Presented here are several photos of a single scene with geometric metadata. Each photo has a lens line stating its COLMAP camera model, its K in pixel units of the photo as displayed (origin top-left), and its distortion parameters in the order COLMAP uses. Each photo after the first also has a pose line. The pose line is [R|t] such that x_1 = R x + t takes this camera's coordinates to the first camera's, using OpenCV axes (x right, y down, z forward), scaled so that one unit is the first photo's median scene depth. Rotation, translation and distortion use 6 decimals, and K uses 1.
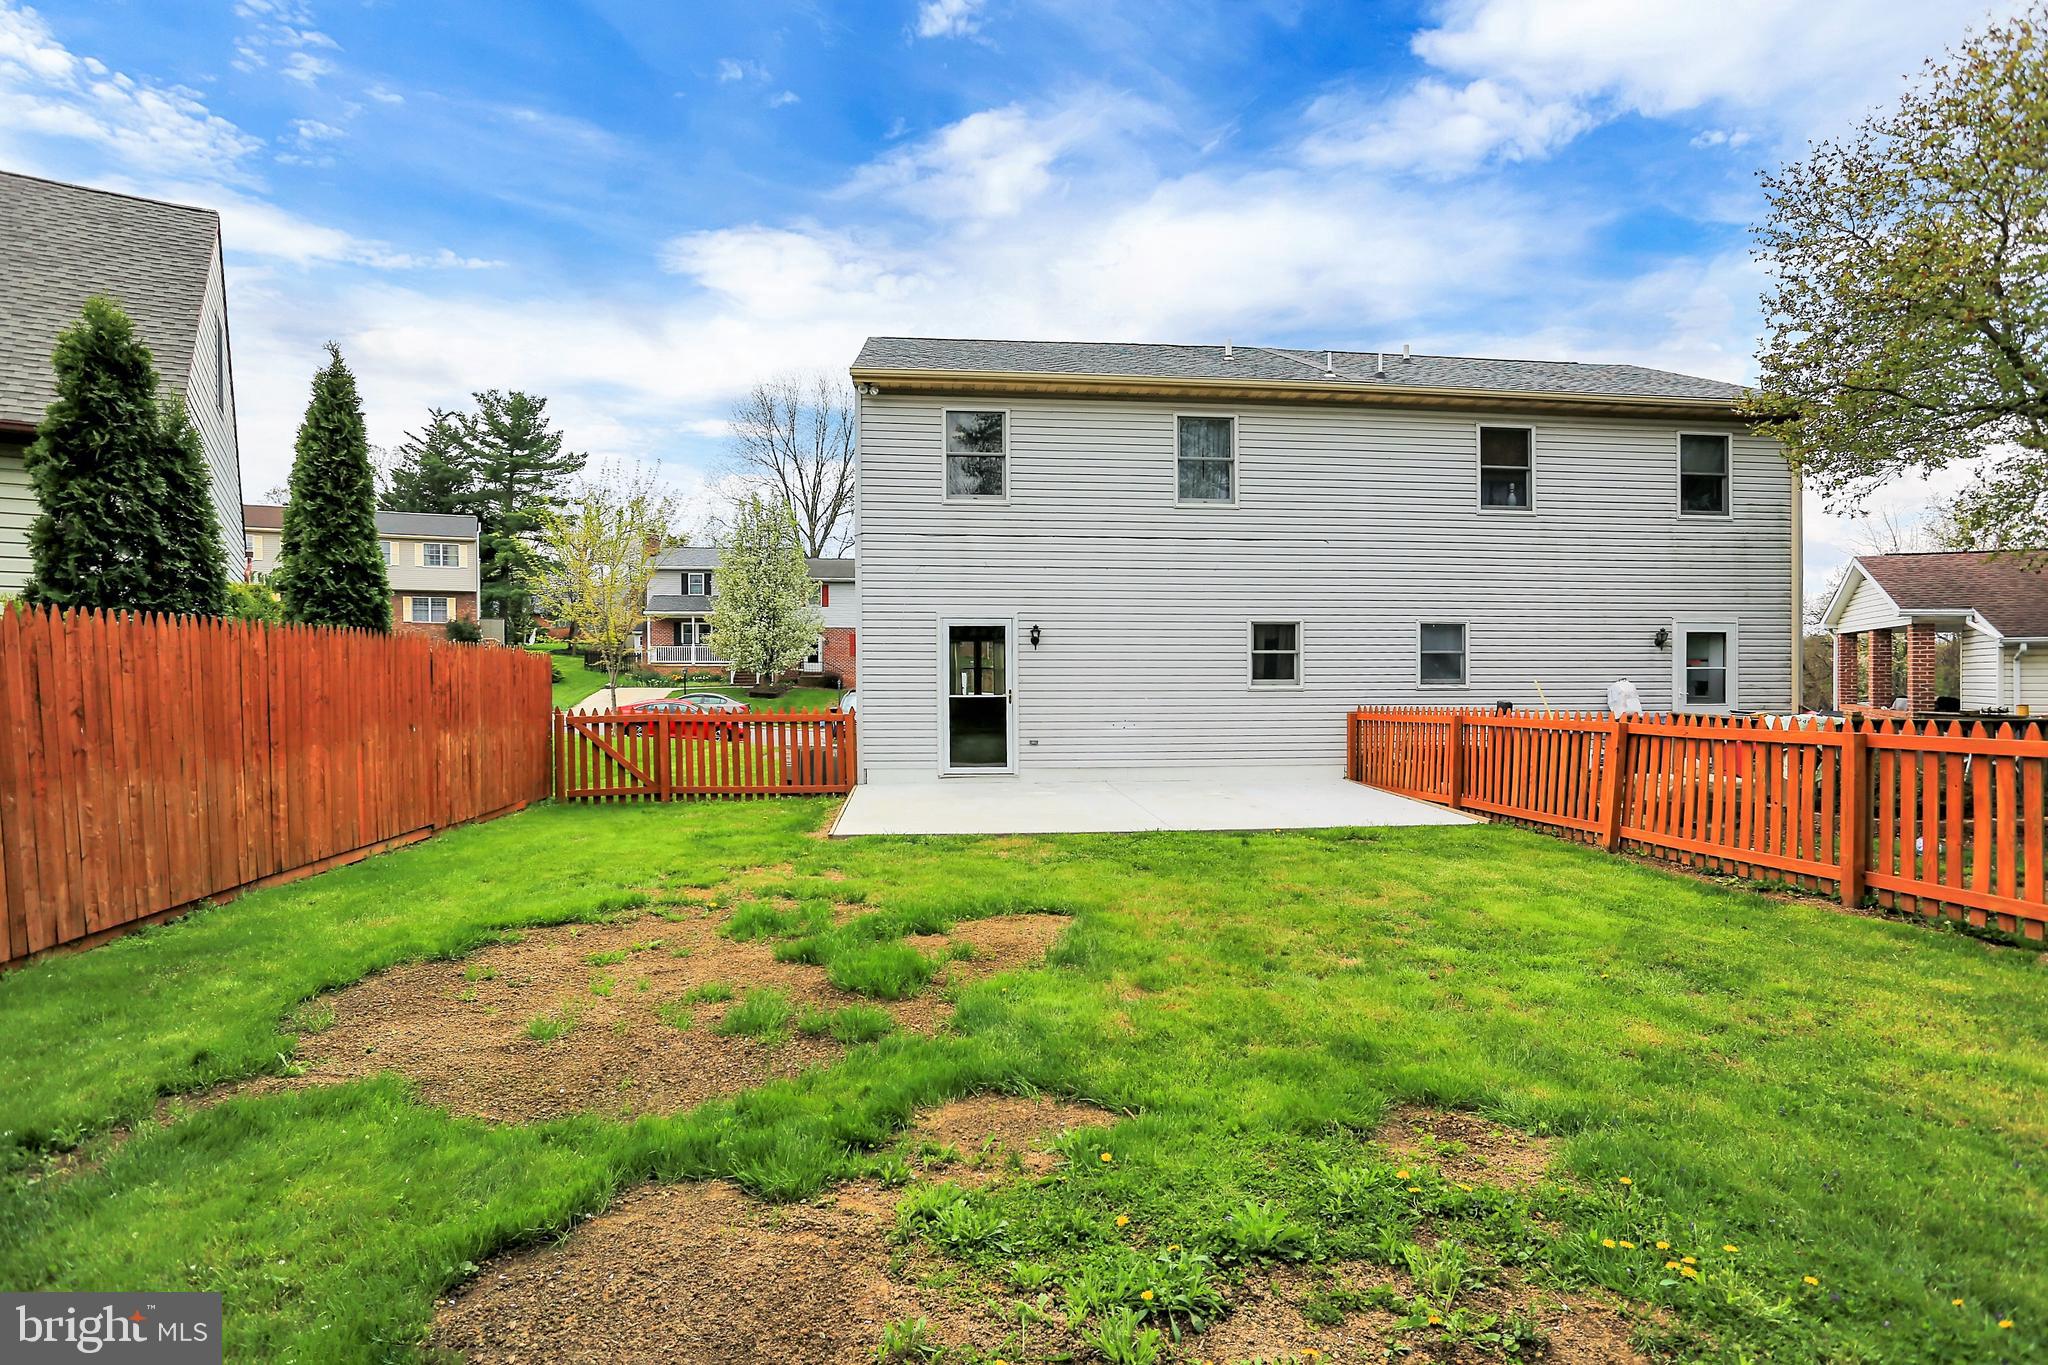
lens RADIAL K [[1002.8, 0, 962.4], [0, 1002.8, 727.0], [0, 0, 1]] dist [-0.037202, 0.001358]
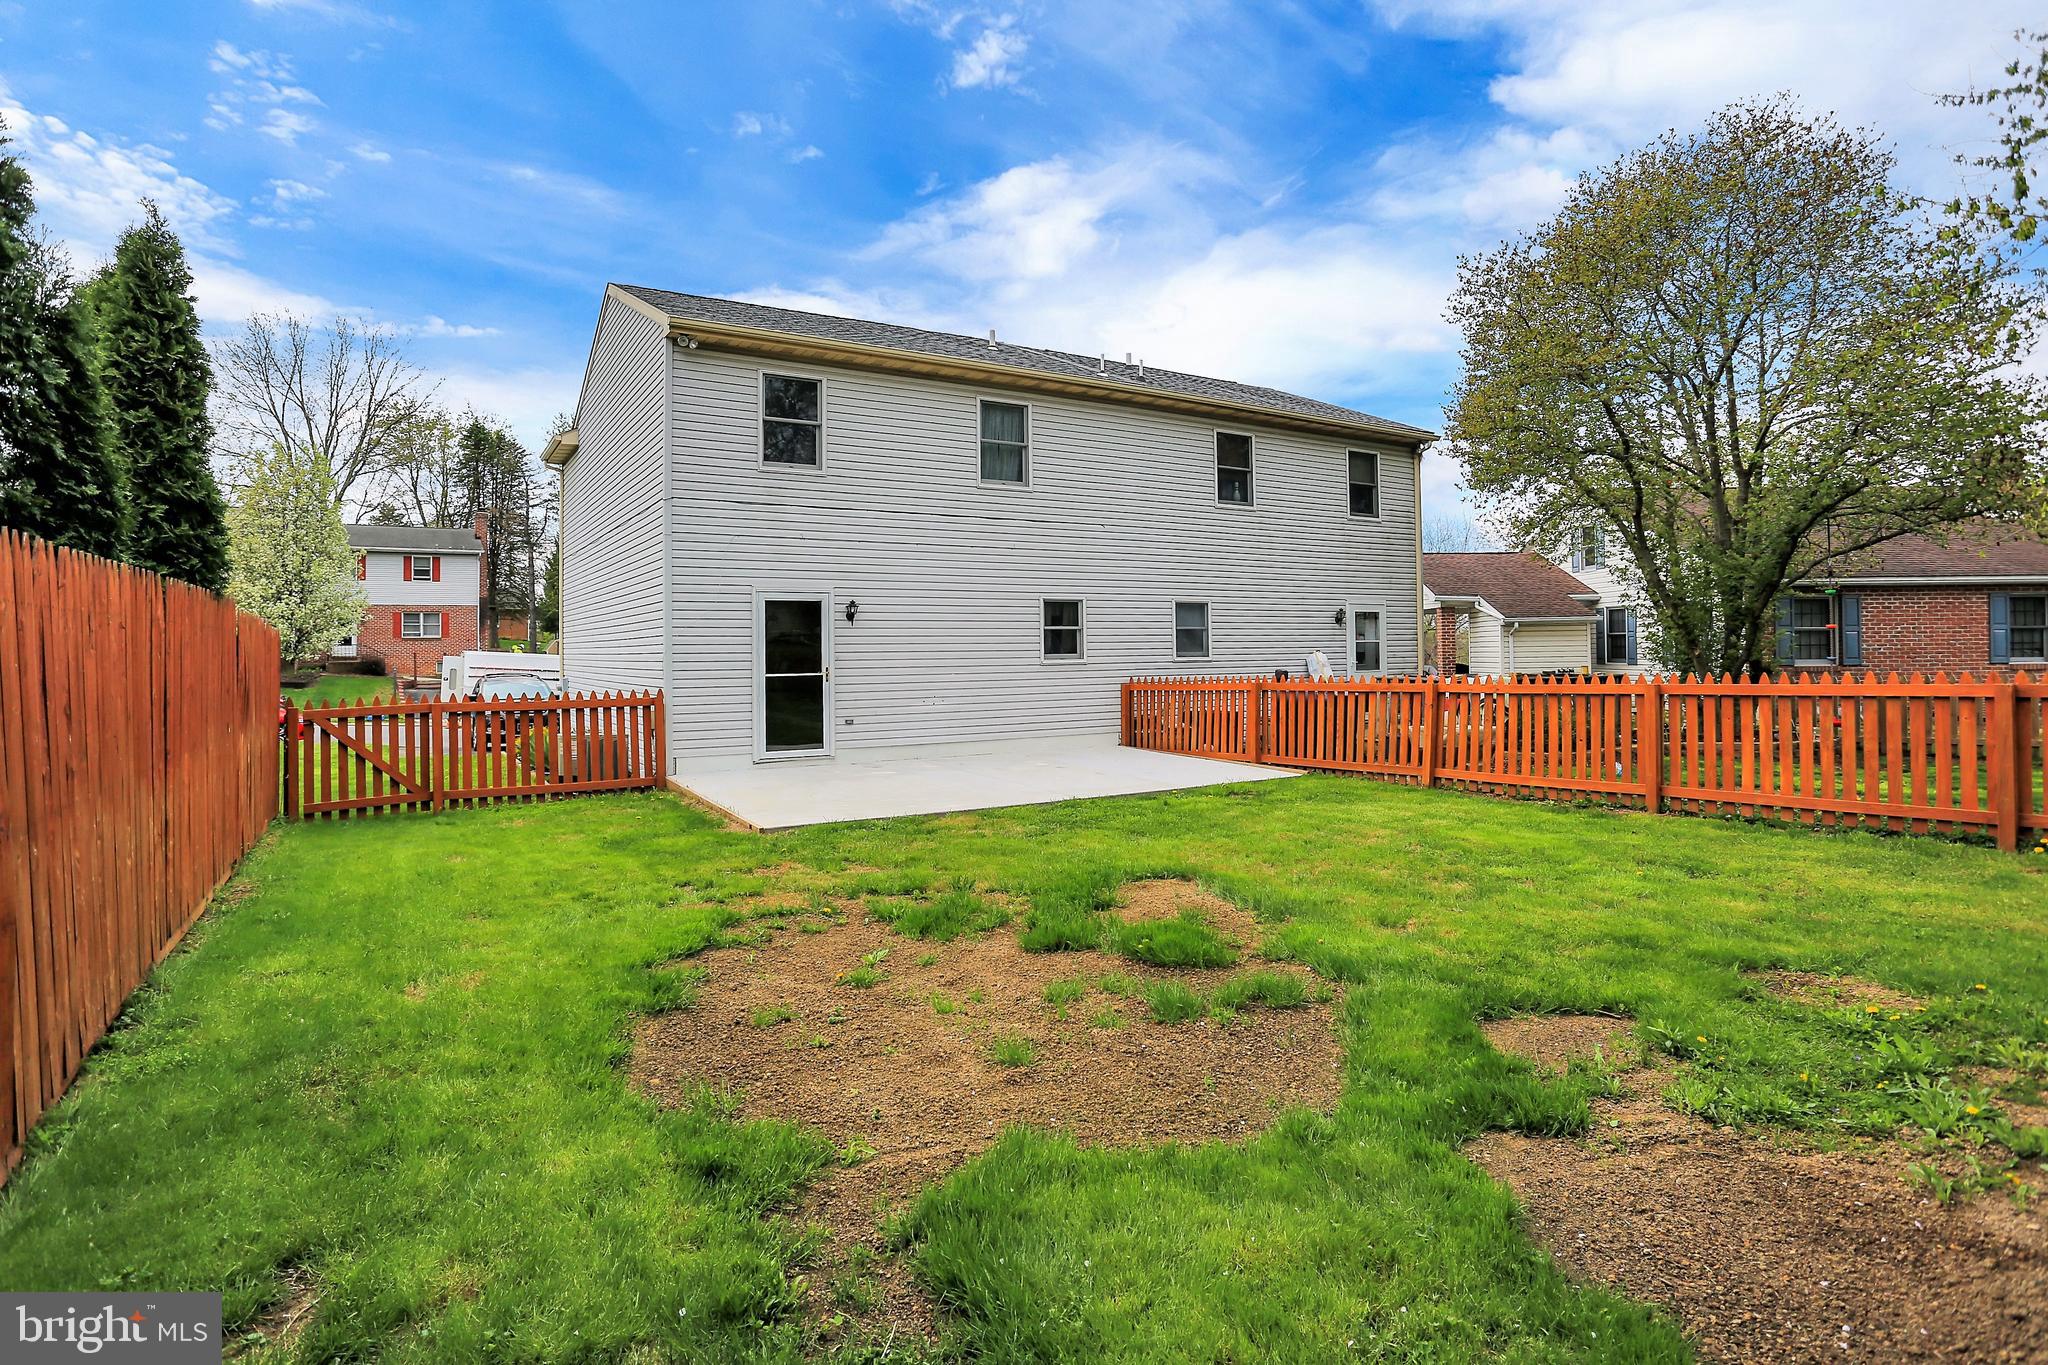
lens RADIAL K [[1028.5, 0, 951.9], [0, 1028.5, 672.3], [0, 0, 1]] dist [-0.062639, 0.030015]
pose [[0.907501, -0.017355, 0.419691, -0.262332], [0.032513, 0.999051, -0.028990, -0.000570], [-0.418790, 0.039954, 0.907204, 0.064796]]
